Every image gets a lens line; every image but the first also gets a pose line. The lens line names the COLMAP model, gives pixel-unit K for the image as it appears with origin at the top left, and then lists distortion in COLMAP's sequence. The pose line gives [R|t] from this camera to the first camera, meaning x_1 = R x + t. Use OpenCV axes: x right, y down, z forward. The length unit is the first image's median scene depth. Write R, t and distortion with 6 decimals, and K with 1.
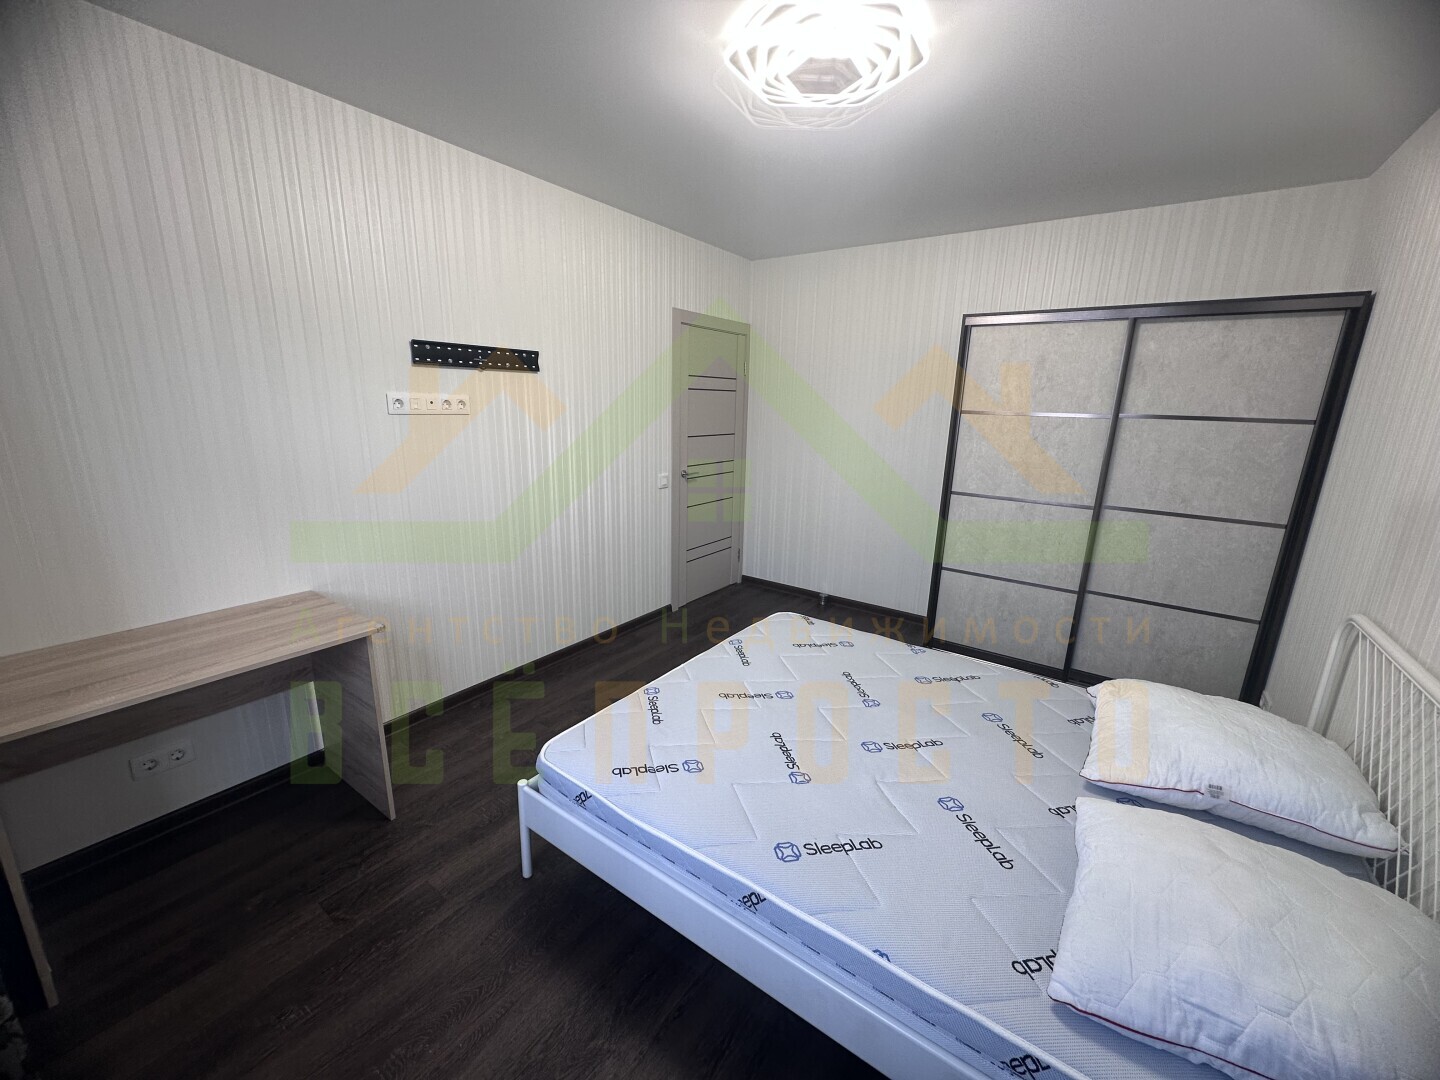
lens RADIAL K [[571.7, 0, 720.9], [0, 571.7, 542.6], [0, 0, 1]] dist [-0.000902, -0.000013]
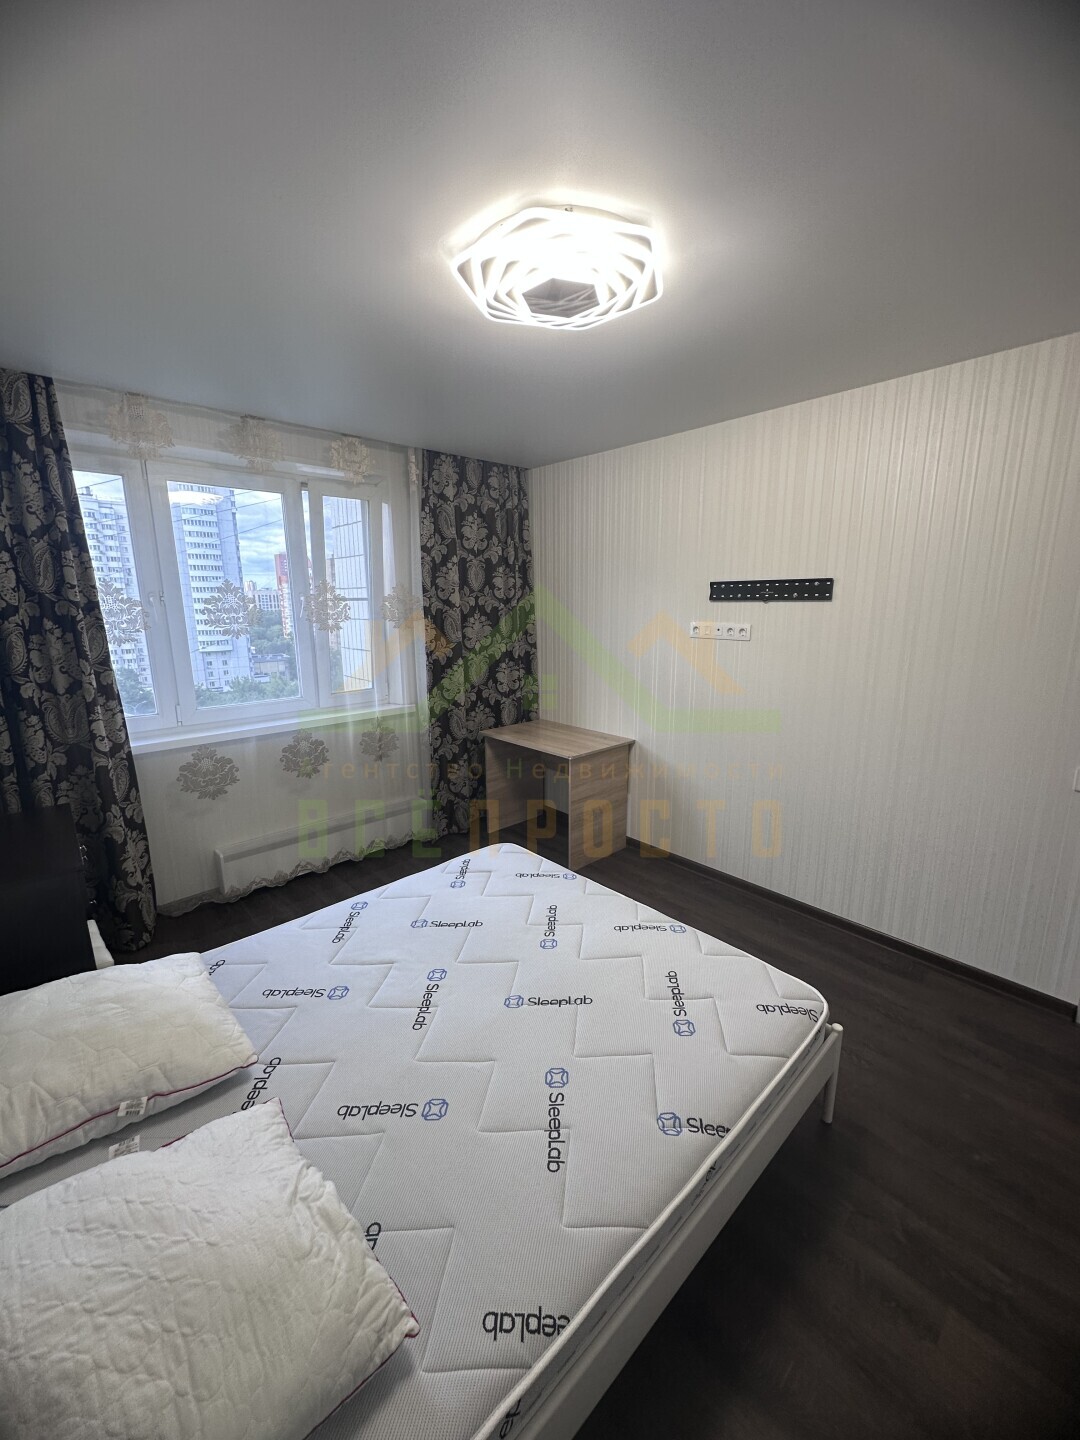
lens RADIAL K [[571.7, 0, 540.0], [0, 571.7, 720.0], [0, 0, 1]] dist [-0.000902, -0.000013]
pose [[-0.211670, 0.182262, -0.960196, 0.807733], [-0.235647, 0.943955, 0.231126, -0.252584], [0.948507, 0.275189, -0.156858, 0.869759]]
